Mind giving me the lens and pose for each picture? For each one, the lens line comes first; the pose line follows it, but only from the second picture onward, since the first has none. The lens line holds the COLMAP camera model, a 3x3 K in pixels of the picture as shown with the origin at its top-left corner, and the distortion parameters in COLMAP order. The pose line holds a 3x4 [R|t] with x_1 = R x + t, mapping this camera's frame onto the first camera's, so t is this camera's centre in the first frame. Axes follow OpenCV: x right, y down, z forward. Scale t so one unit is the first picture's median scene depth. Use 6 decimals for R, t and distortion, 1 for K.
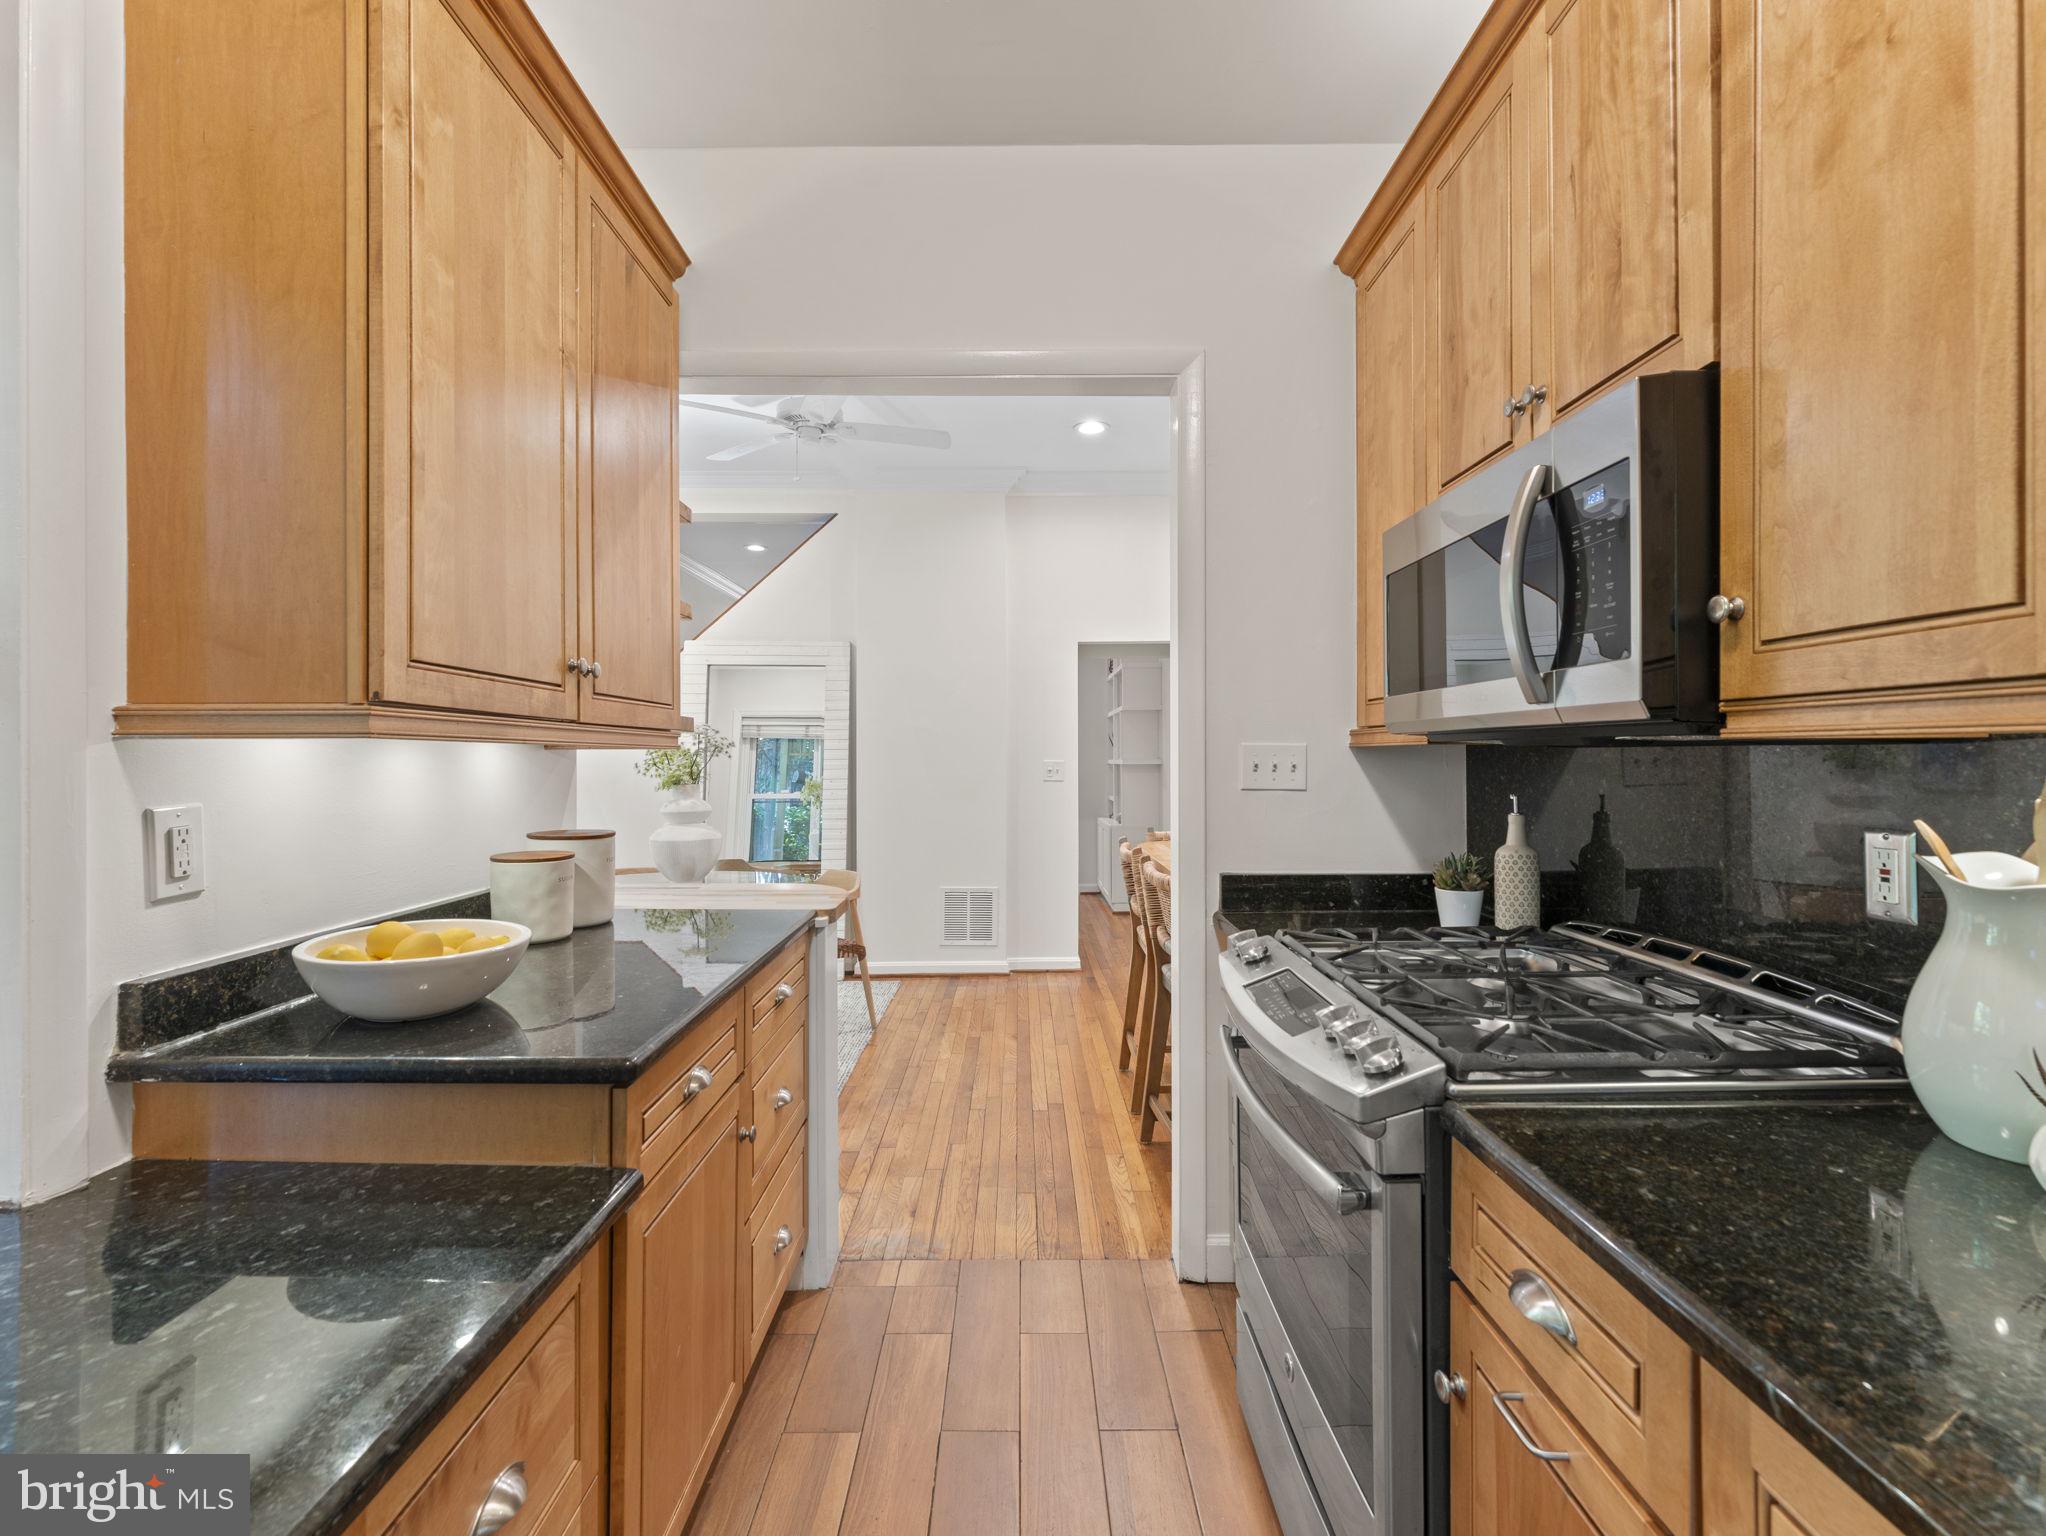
lens RADIAL K [[926.1, 0, 1024.7], [0, 926.1, 761.0], [0, 0, 1]] dist [0.001159, -0.000604]
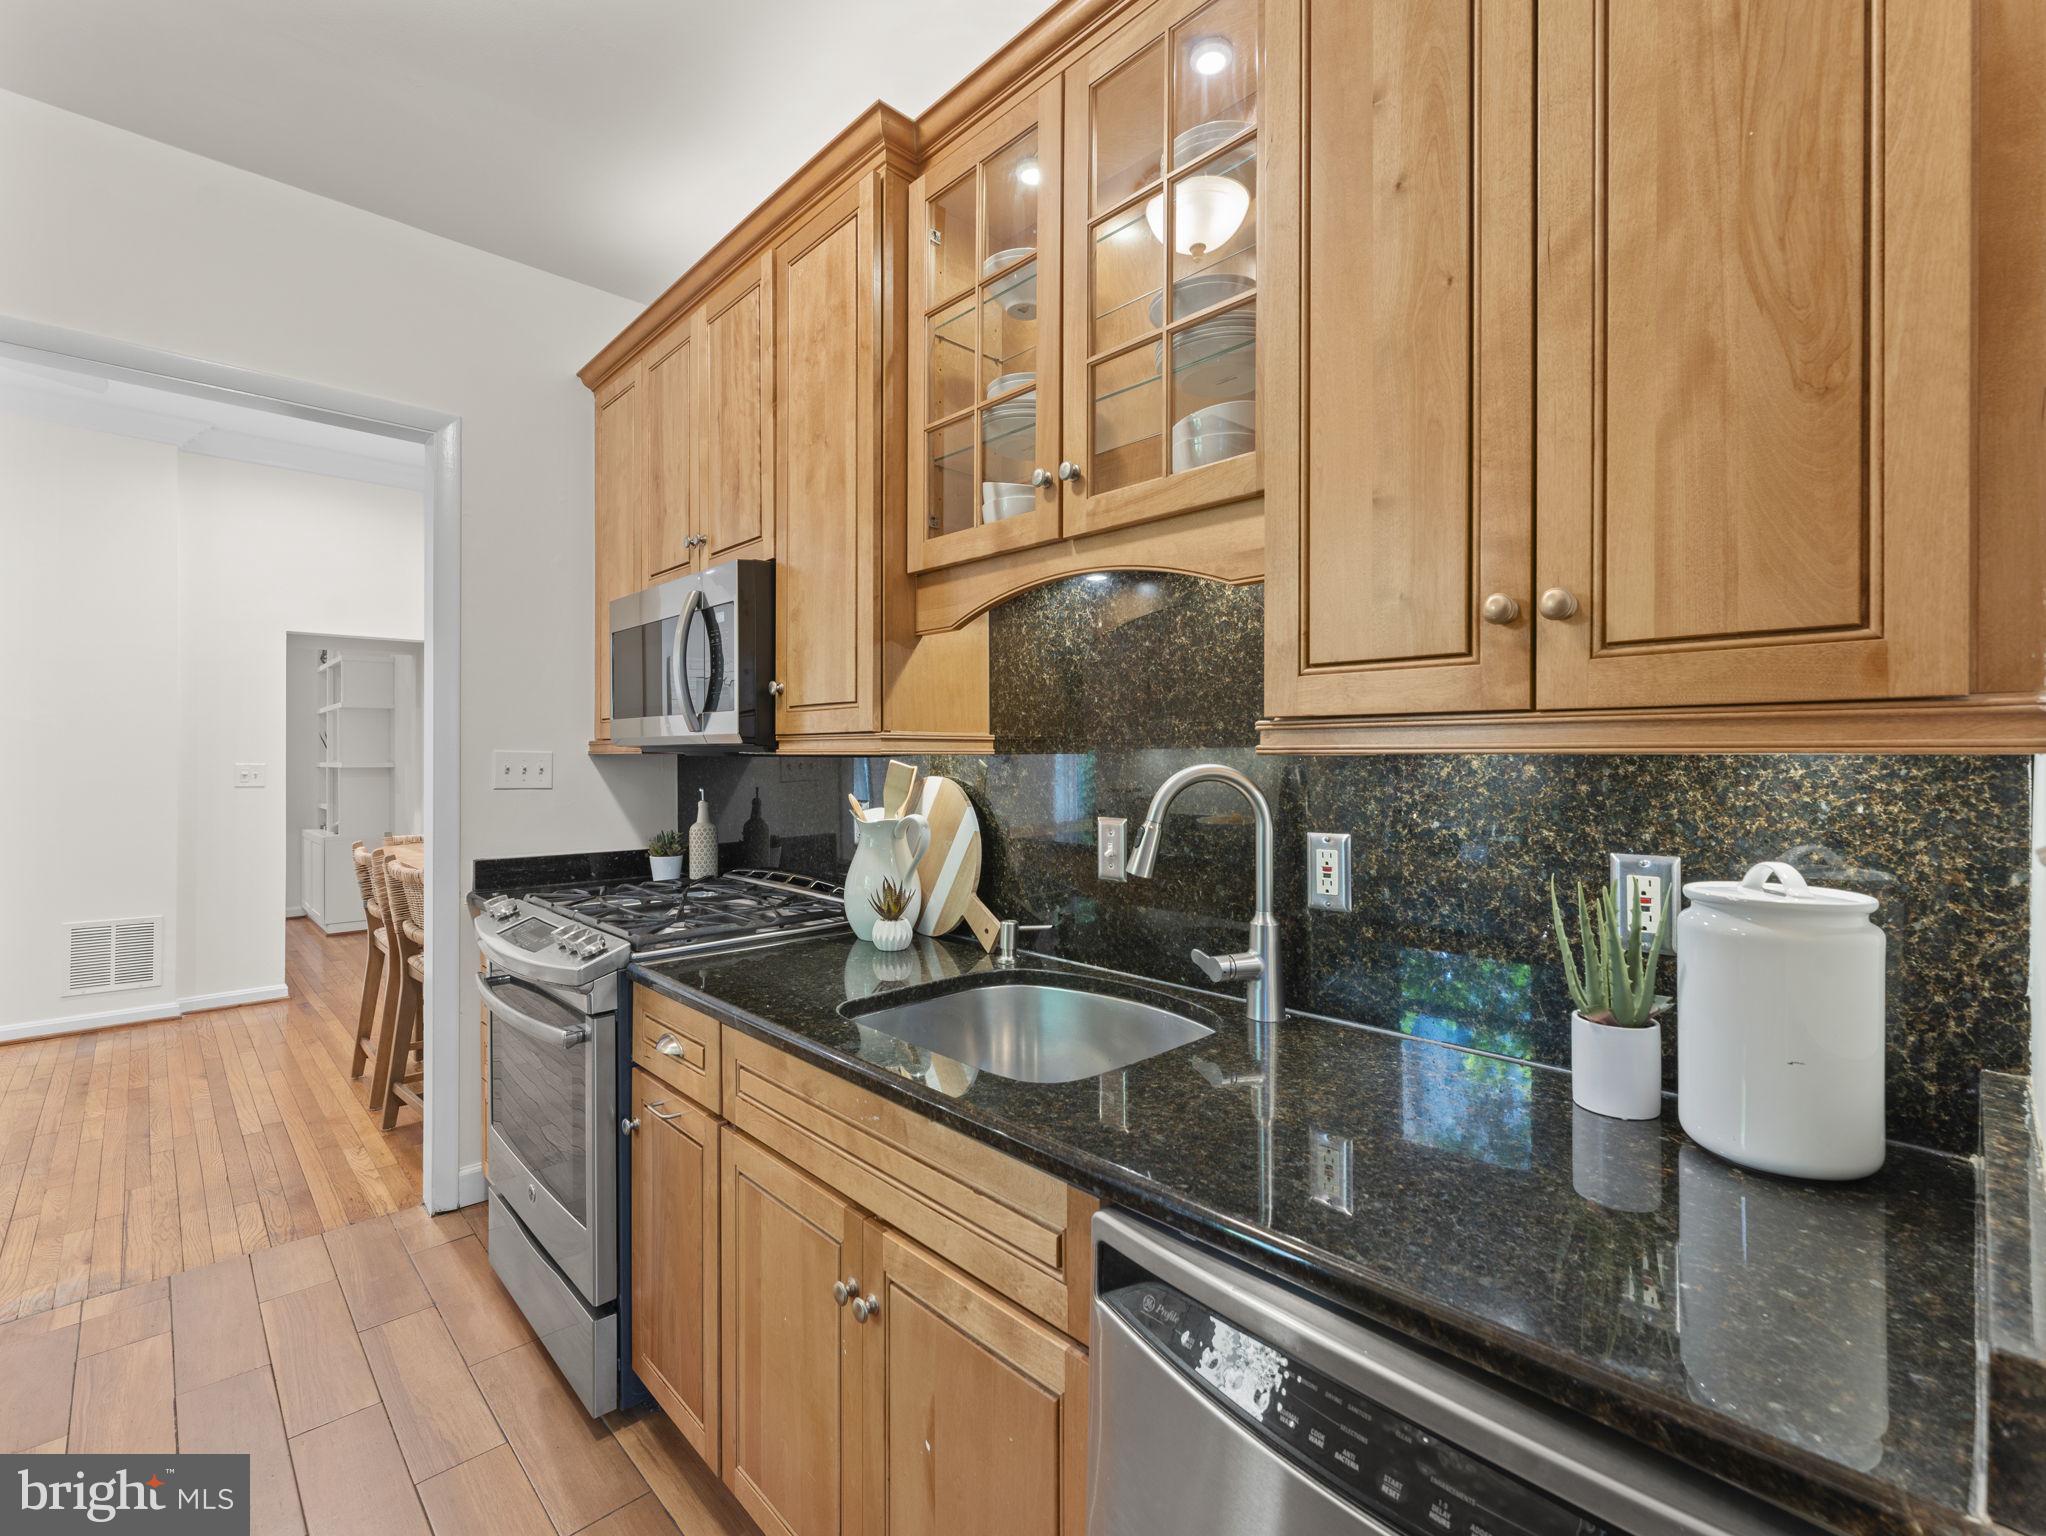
lens RADIAL K [[926.1, 0, 1024.7], [0, 926.1, 761.0], [0, 0, 1]] dist [0.001159, -0.000604]
pose [[0.728595, 0.004126, 0.684933, -0.096800], [-0.001696, 0.999990, -0.004219, -0.001695], [-0.684943, 0.001912, 0.728594, -0.382985]]
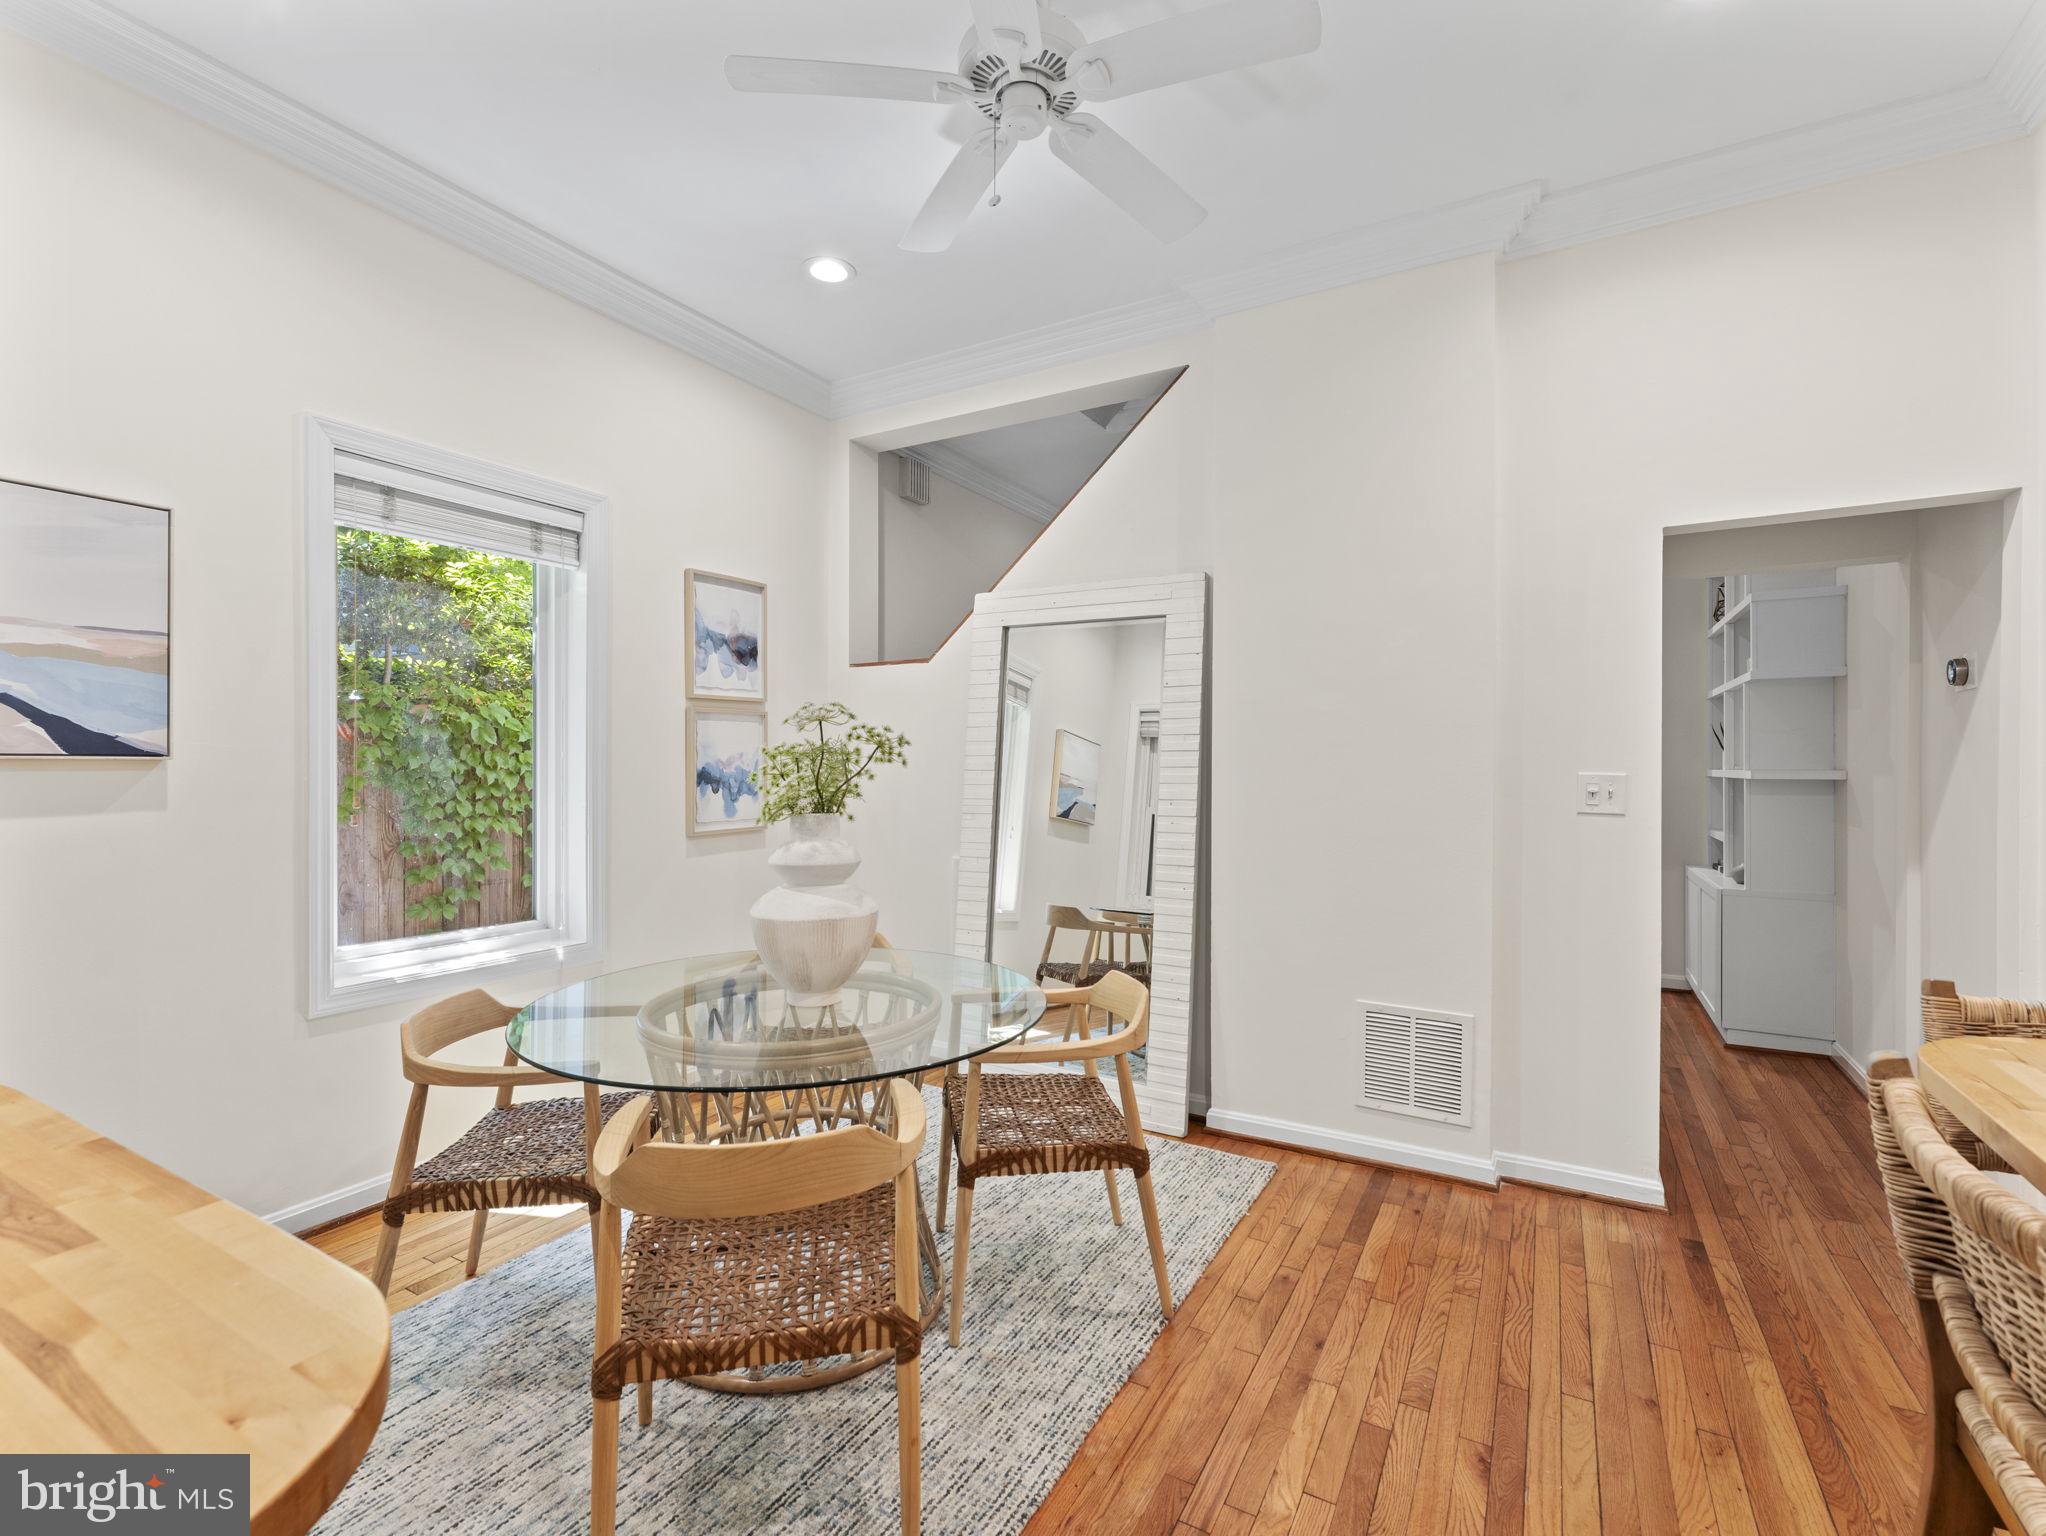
lens RADIAL K [[926.1, 0, 1024.7], [0, 926.1, 761.0], [0, 0, 1]] dist [0.001159, -0.000604]
pose [[0.865452, 0.006366, -0.500951, 0.034477], [-0.008335, 0.999964, -0.001693, -0.010941], [0.500922, 0.005640, 0.865474, 1.152259]]
